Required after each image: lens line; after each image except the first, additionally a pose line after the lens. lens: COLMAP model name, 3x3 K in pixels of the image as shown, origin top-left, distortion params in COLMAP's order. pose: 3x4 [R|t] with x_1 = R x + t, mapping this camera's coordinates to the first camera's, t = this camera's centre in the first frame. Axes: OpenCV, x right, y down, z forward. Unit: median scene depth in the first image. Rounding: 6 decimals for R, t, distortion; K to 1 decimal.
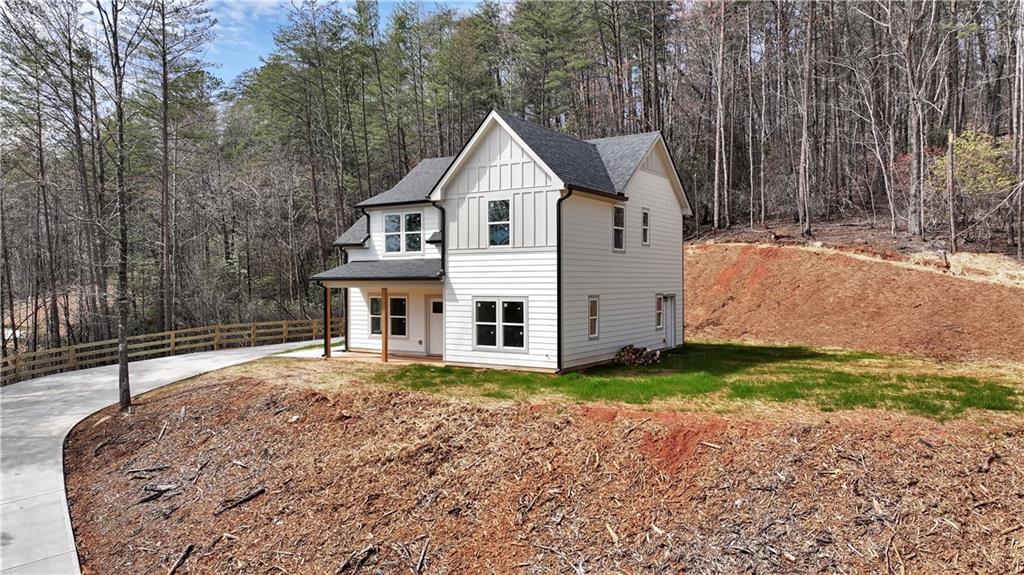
lens RADIAL K [[720.6, 0, 512.0], [0, 720.6, 287.5], [0, 0, 1]] dist [0.006153, -0.003281]
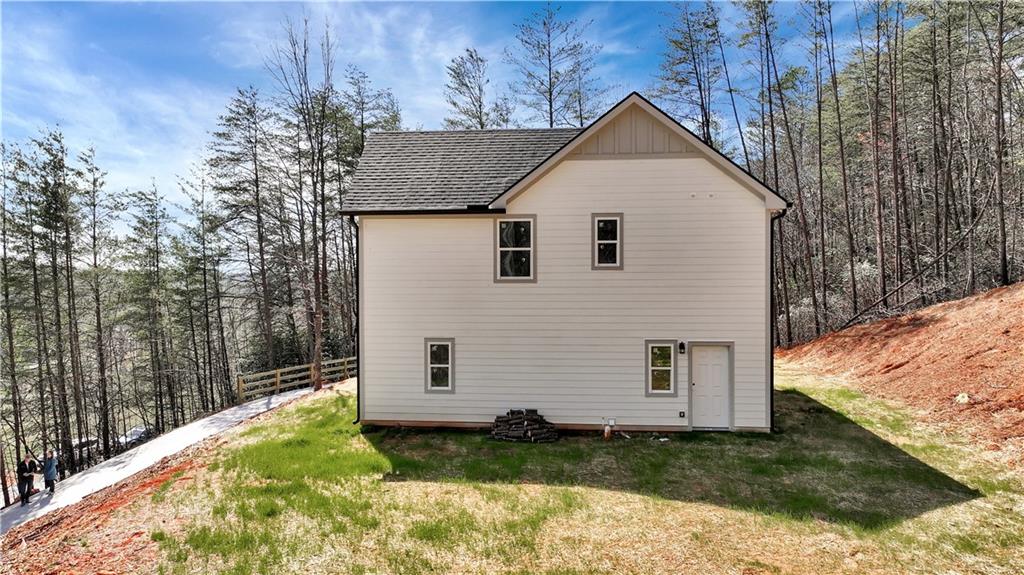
lens RADIAL K [[720.6, 0, 512.0], [0, 720.6, 287.5], [0, 0, 1]] dist [0.006153, -0.003281]
pose [[0.459484, 0.007965, -0.888150, 0.851852], [-0.001575, 0.999966, 0.008153, -0.051994], [0.888185, -0.002348, 0.459480, 0.688365]]
